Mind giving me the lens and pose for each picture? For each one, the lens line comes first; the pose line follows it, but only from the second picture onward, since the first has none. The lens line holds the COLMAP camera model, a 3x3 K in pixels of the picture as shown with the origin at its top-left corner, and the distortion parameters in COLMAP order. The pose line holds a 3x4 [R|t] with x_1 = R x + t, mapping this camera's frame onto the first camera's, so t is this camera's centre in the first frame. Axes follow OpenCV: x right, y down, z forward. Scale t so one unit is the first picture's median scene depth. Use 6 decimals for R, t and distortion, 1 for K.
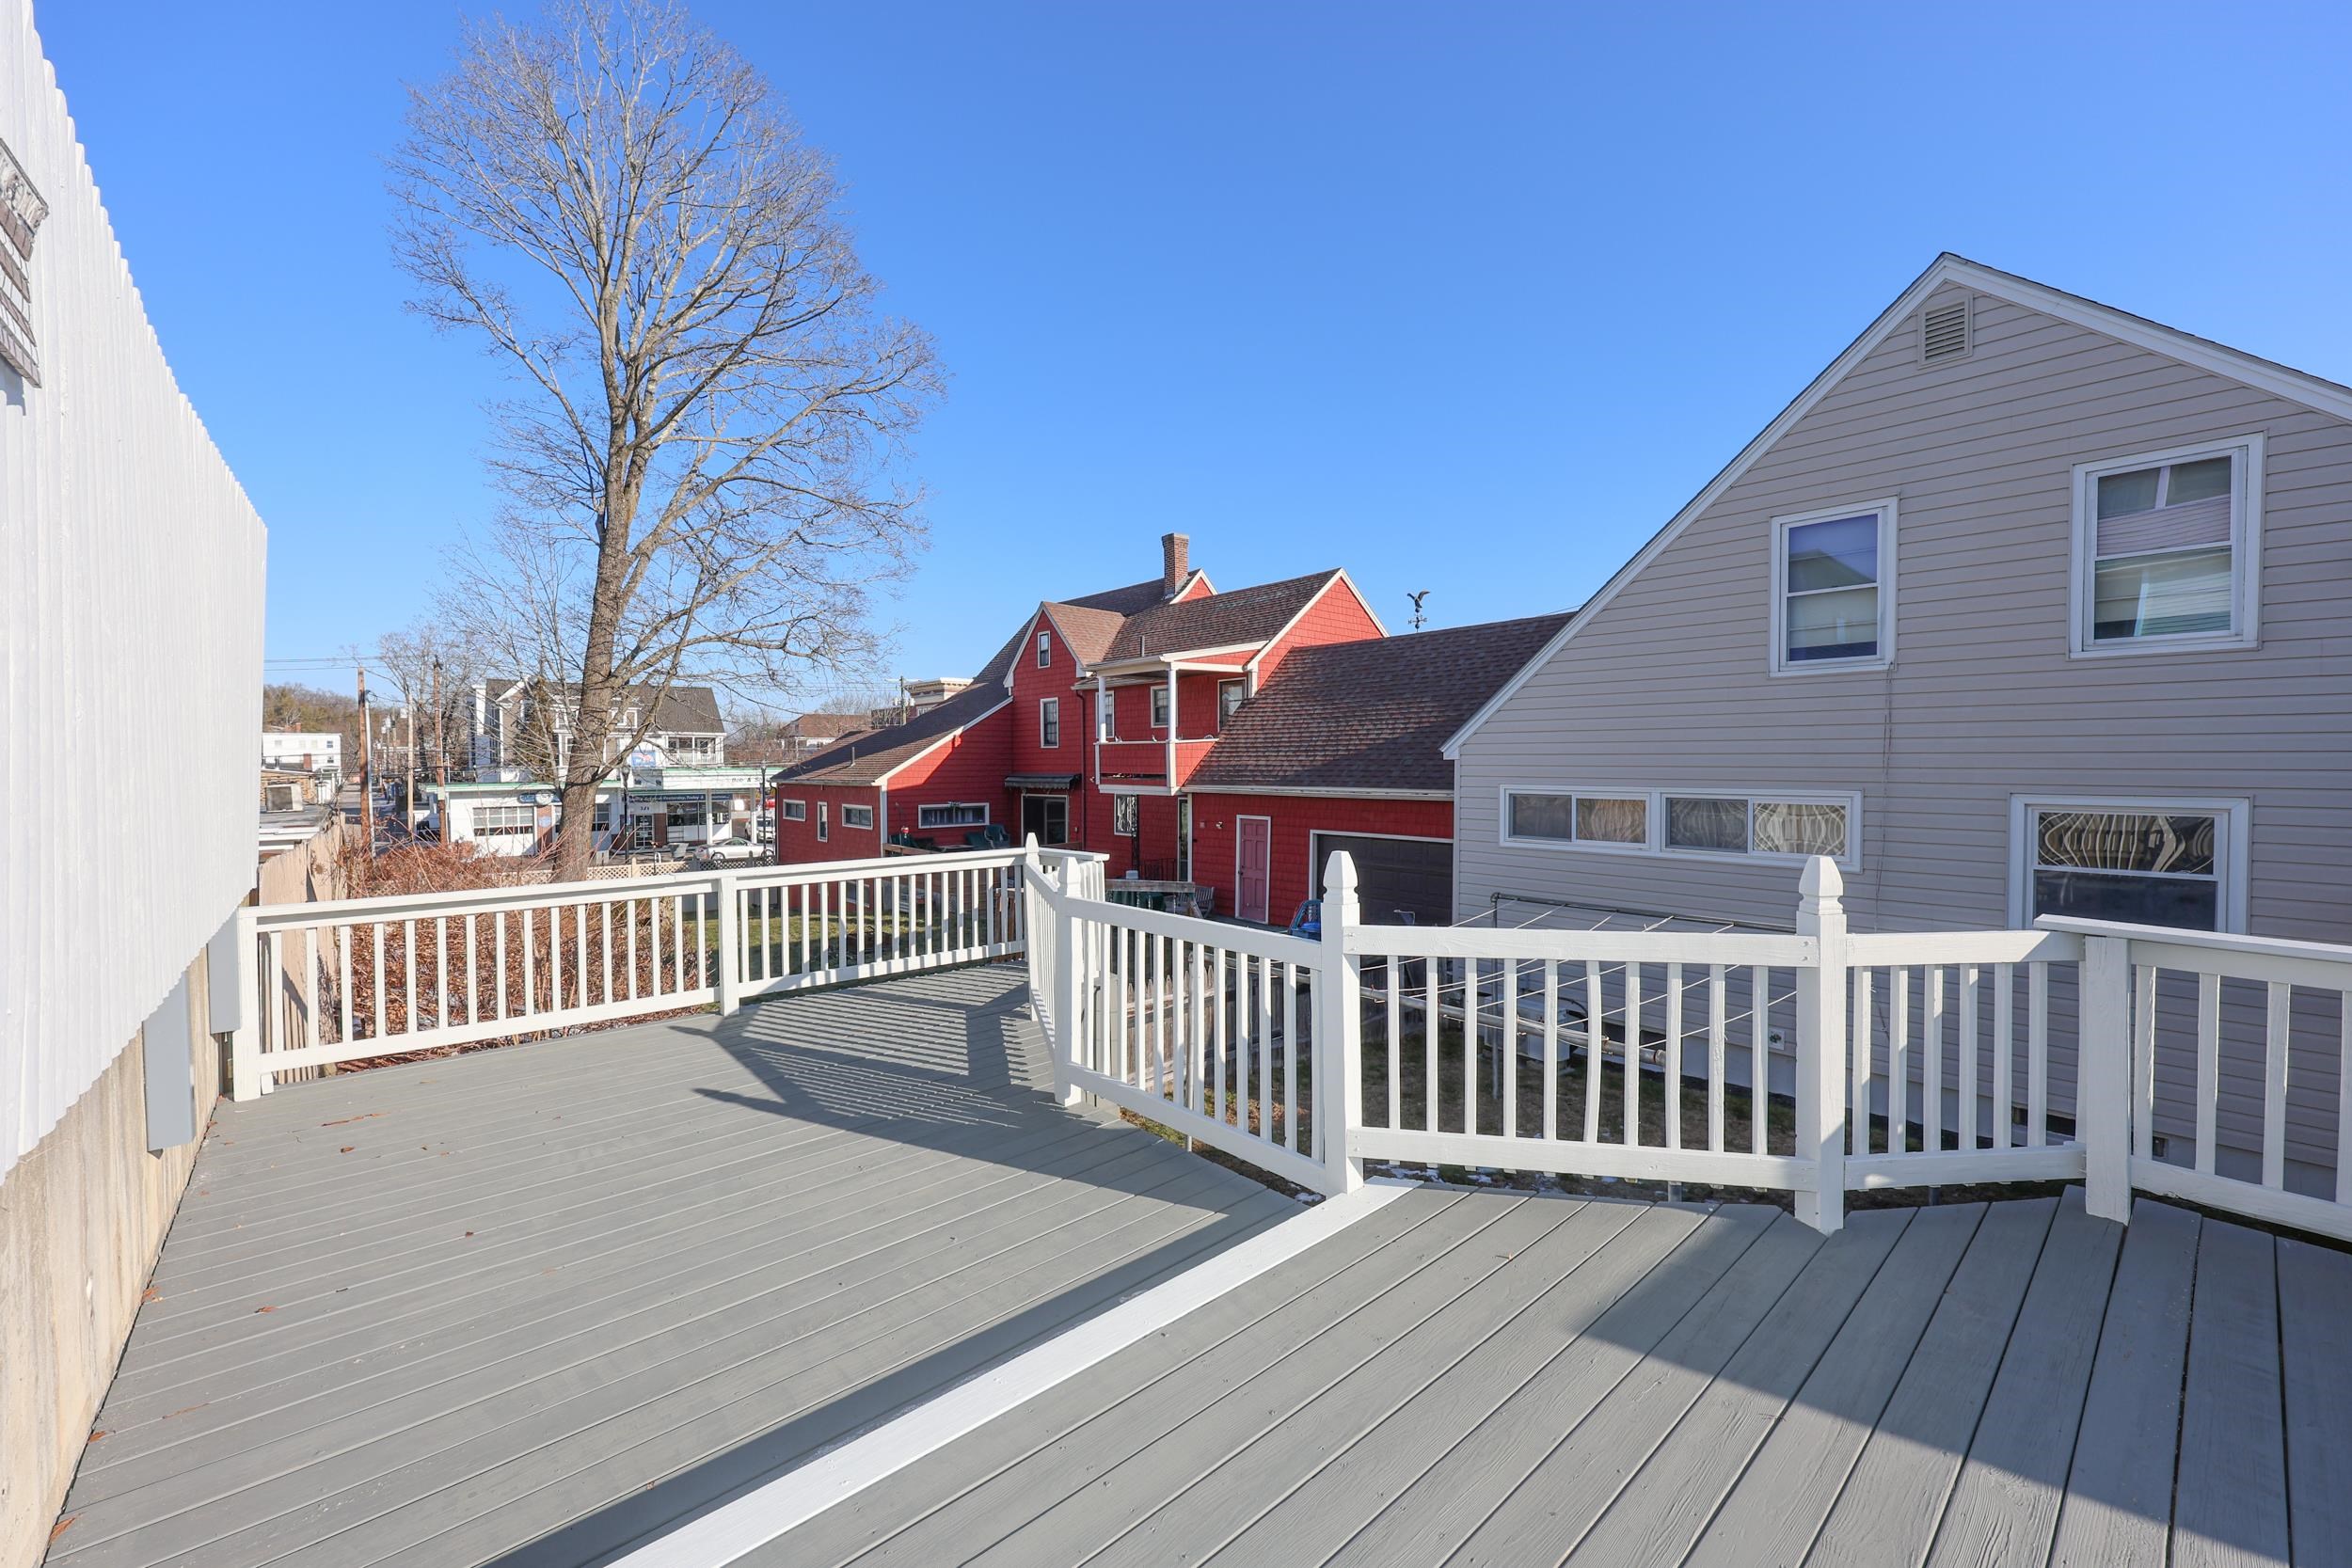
lens RADIAL K [[935.7, 0, 1176.0], [0, 935.7, 784.0], [0, 0, 1]] dist [0.001346, -0.000403]
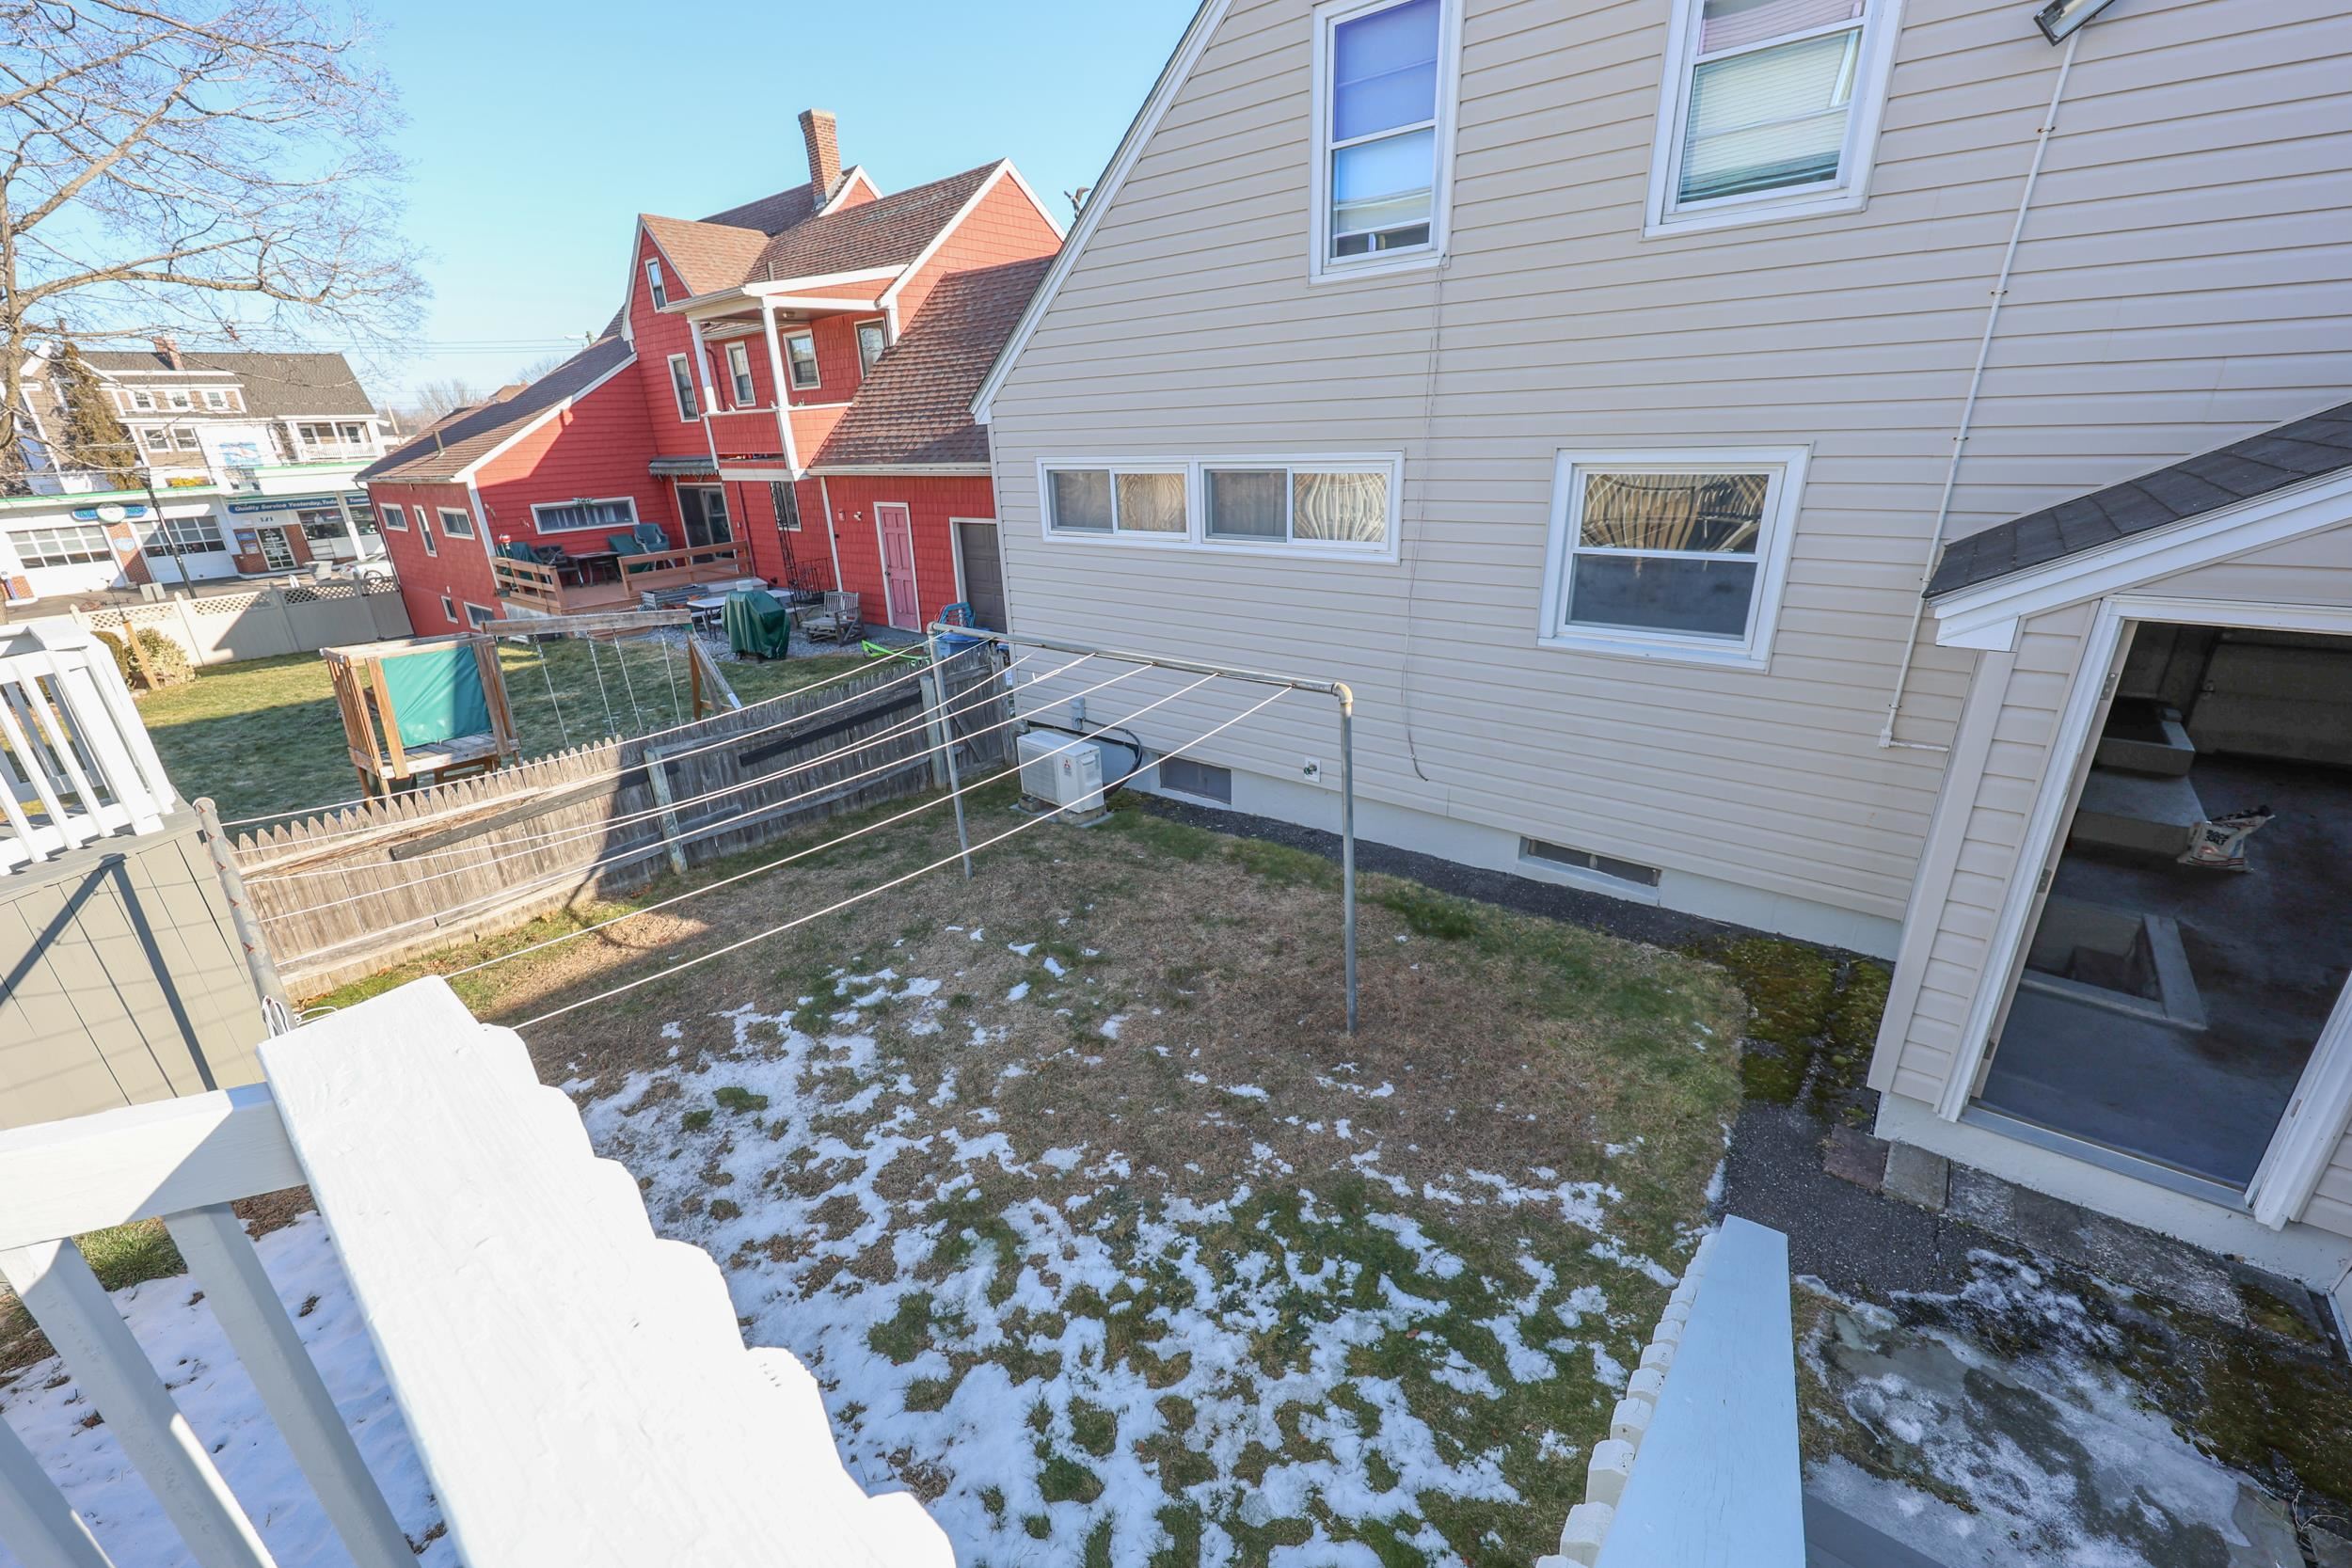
lens RADIAL K [[935.7, 0, 1176.0], [0, 935.7, 784.0], [0, 0, 1]] dist [0.001346, -0.000403]
pose [[0.984133, -0.096773, 0.148721, 0.158958], [0.041315, 0.940117, 0.338339, -0.001247], [-0.172557, -0.326826, 0.929198, 0.097253]]
